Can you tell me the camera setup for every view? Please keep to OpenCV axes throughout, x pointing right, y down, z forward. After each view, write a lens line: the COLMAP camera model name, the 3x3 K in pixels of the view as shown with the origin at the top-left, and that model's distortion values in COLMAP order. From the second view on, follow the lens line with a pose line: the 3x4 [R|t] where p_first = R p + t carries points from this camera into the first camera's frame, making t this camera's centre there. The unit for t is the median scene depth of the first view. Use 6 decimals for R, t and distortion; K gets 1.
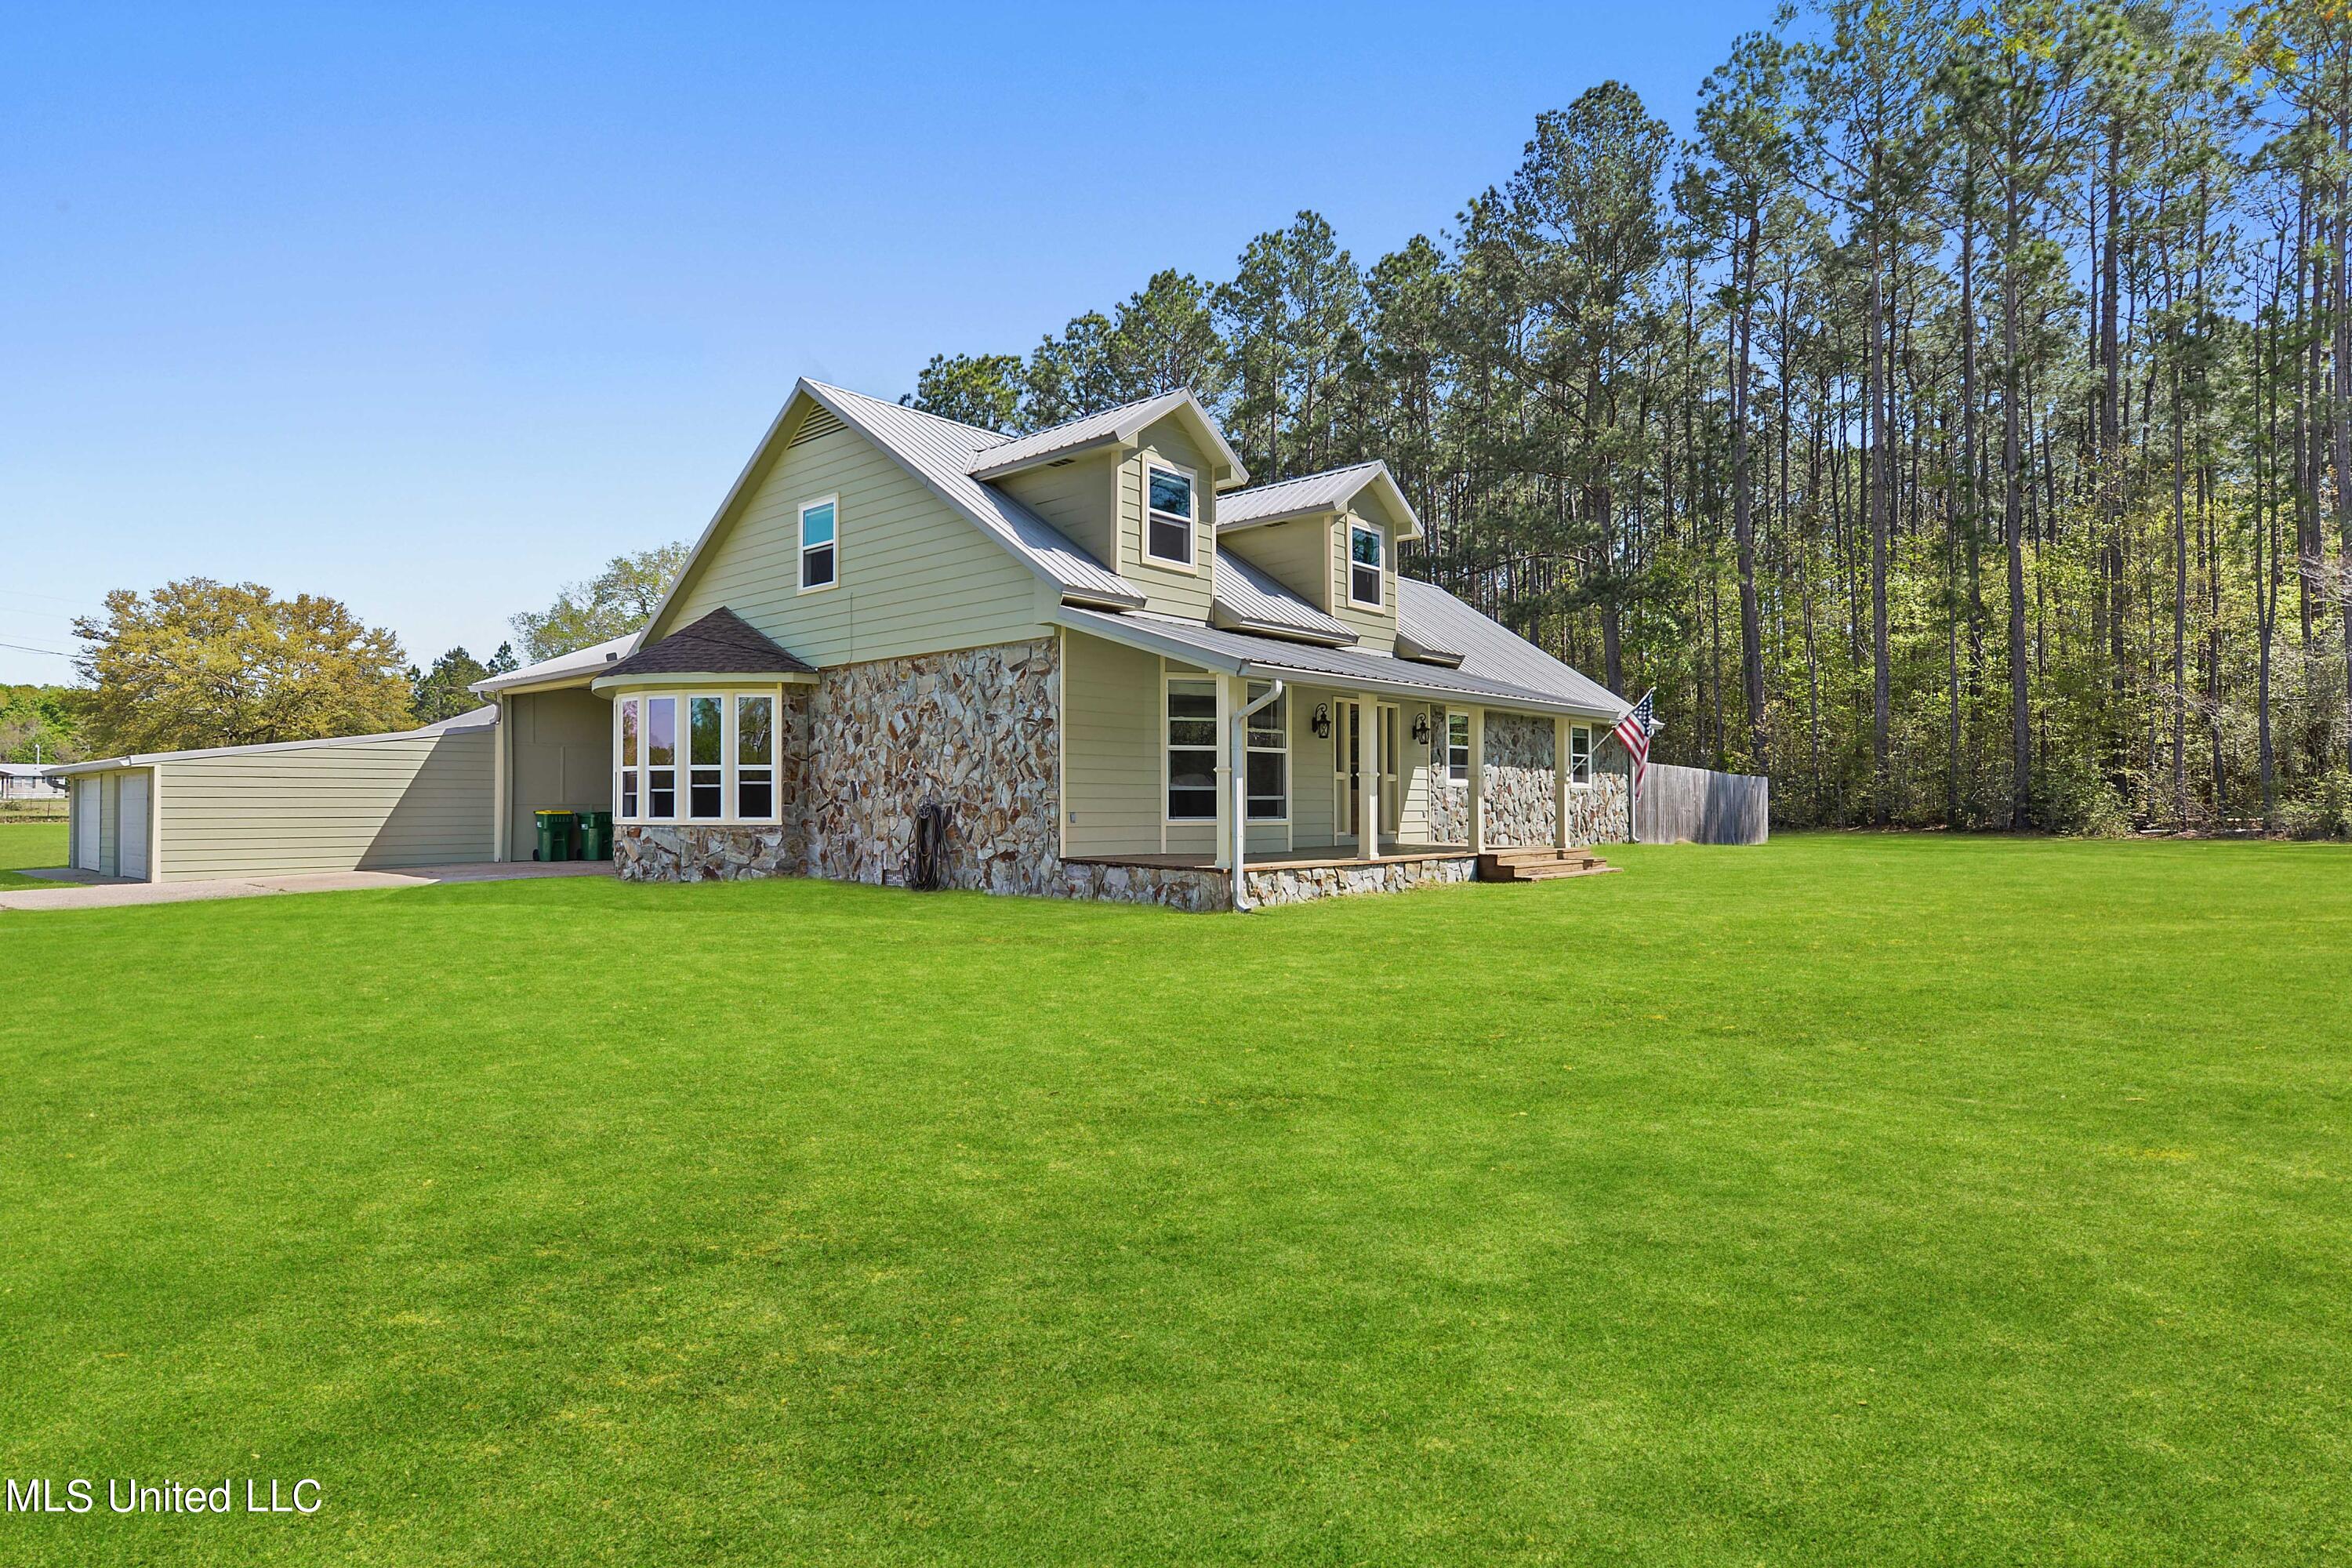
lens RADIAL K [[1274.0, 0, 1175.5], [0, 1274.0, 789.4], [0, 0, 1]] dist [0.007853, 0.000794]
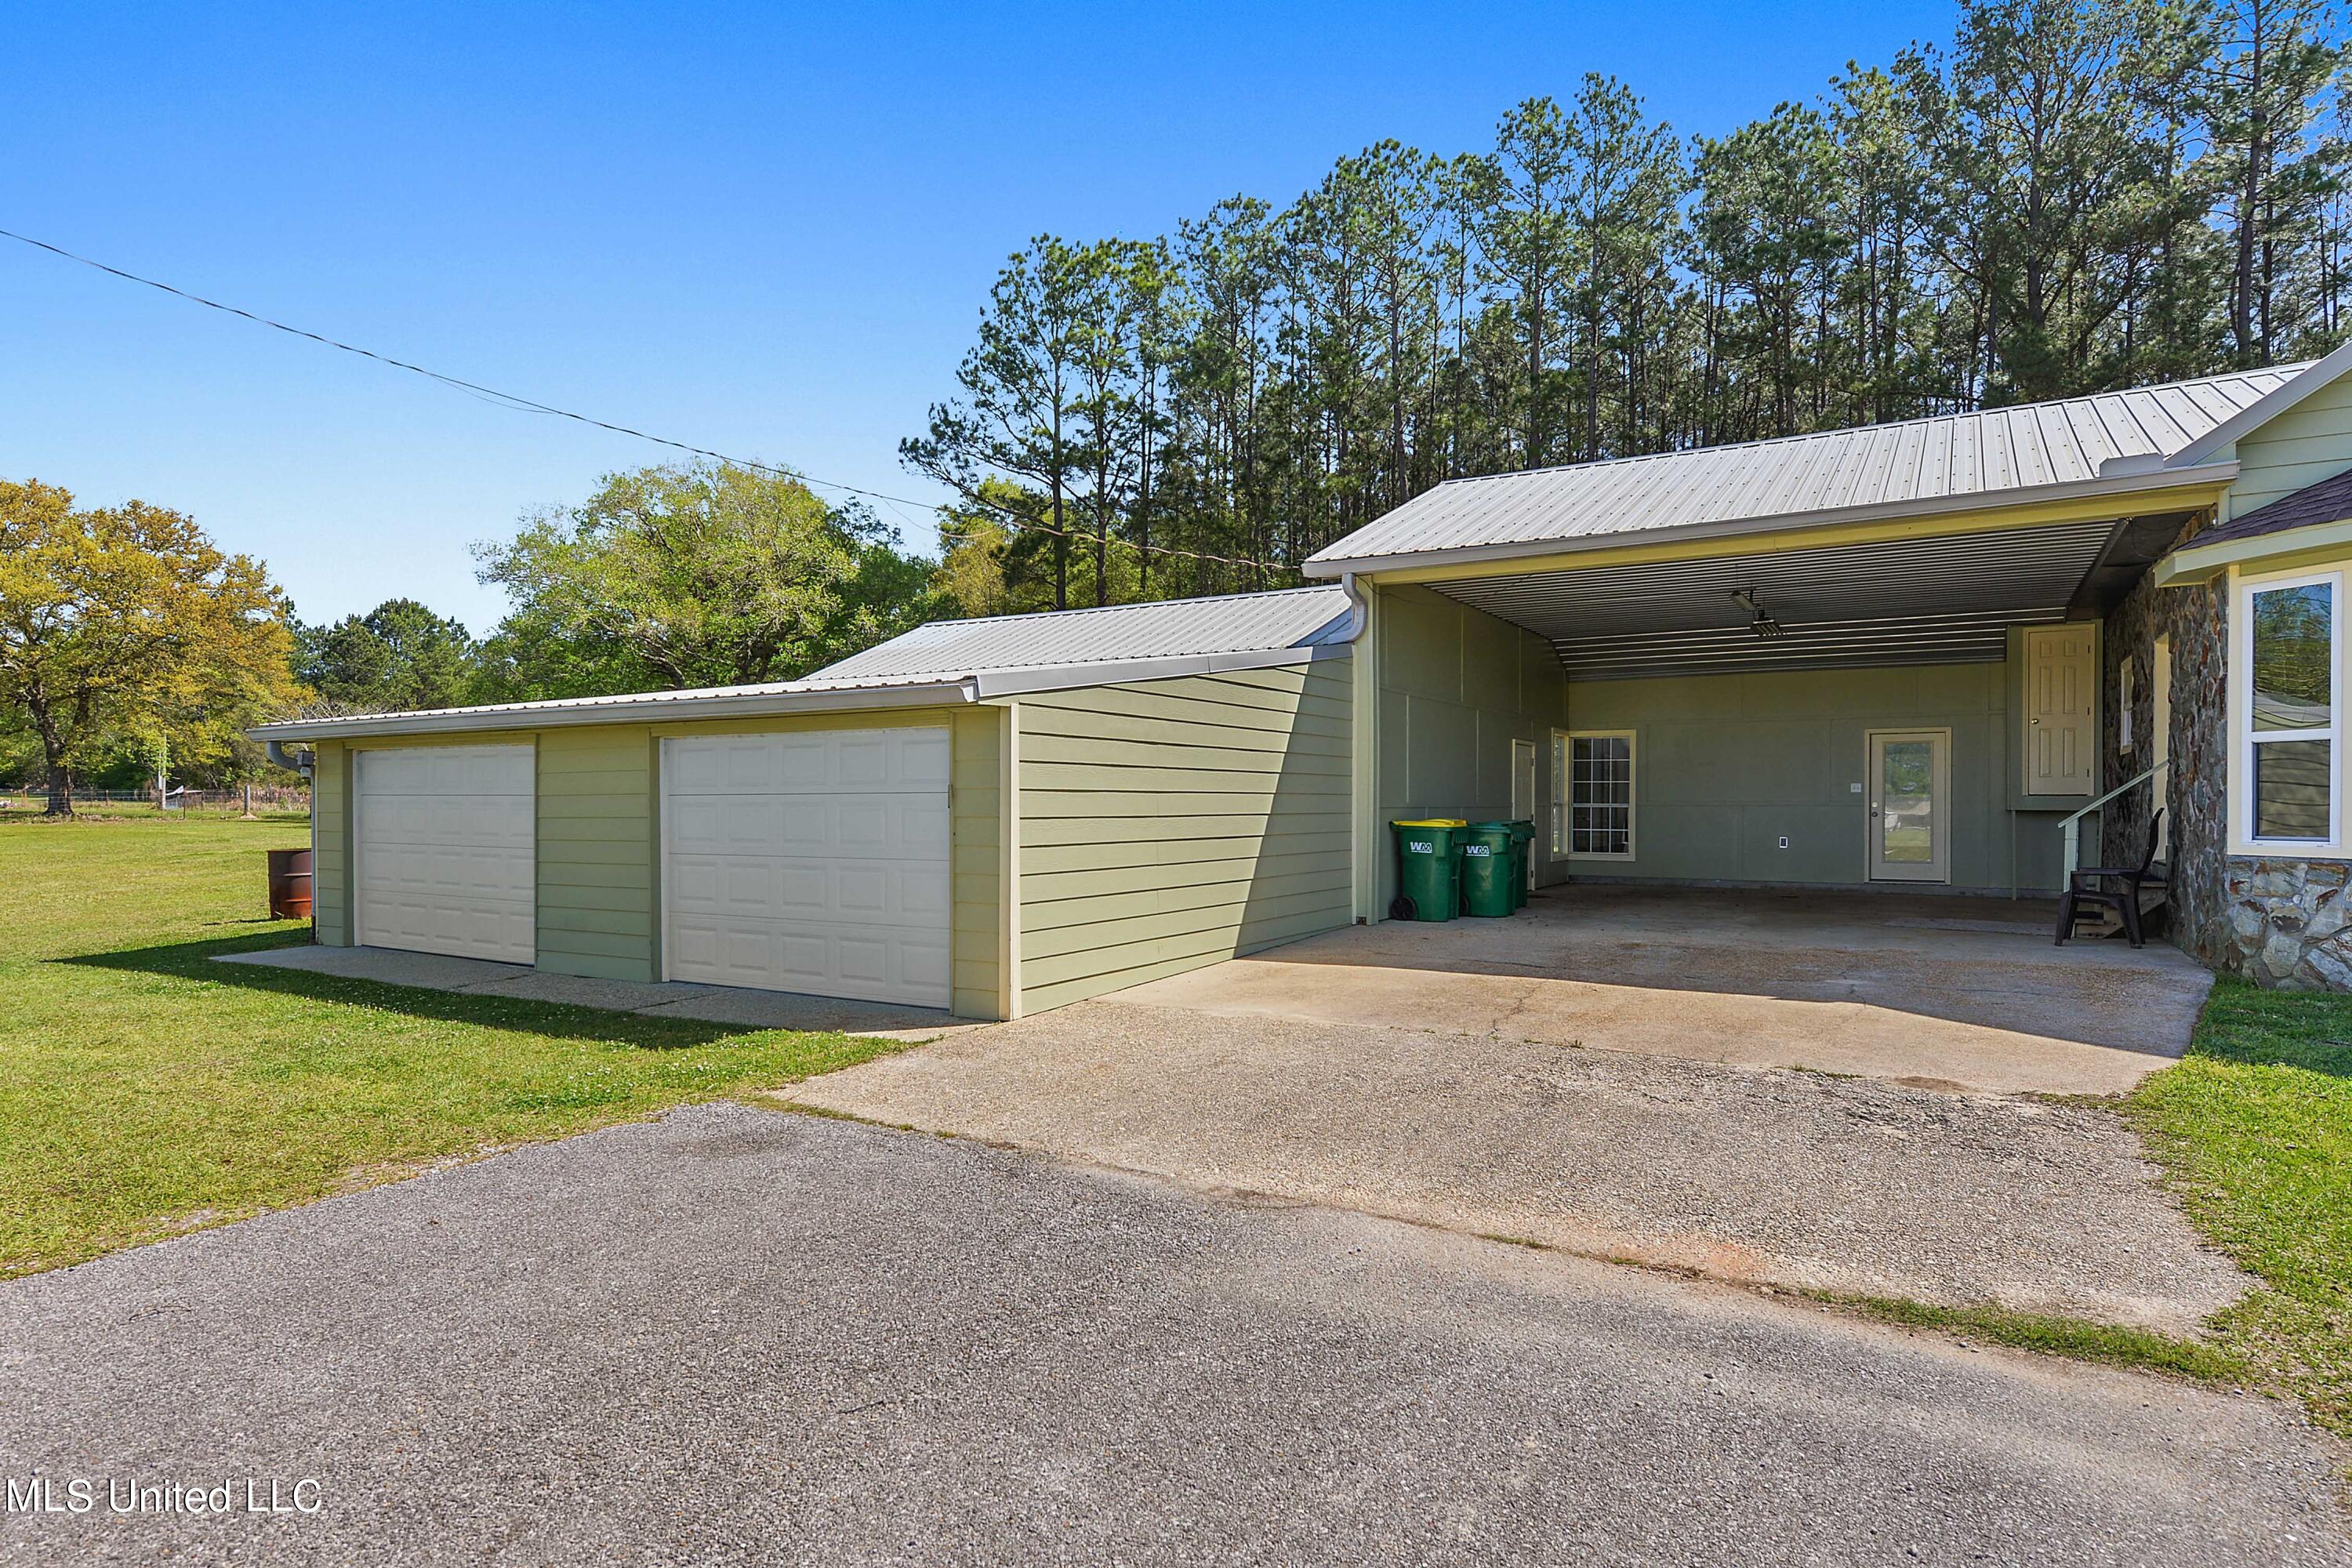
lens RADIAL K [[1274.0, 0, 1169.8], [0, 1274.0, 795.9], [0, 0, 1]] dist [0.007853, 0.000794]
pose [[0.981036, -0.000007, 0.193824, -0.258544], [-0.001806, 0.999956, 0.009178, 0.001422], [-0.193815, -0.009354, 0.980993, 0.198351]]
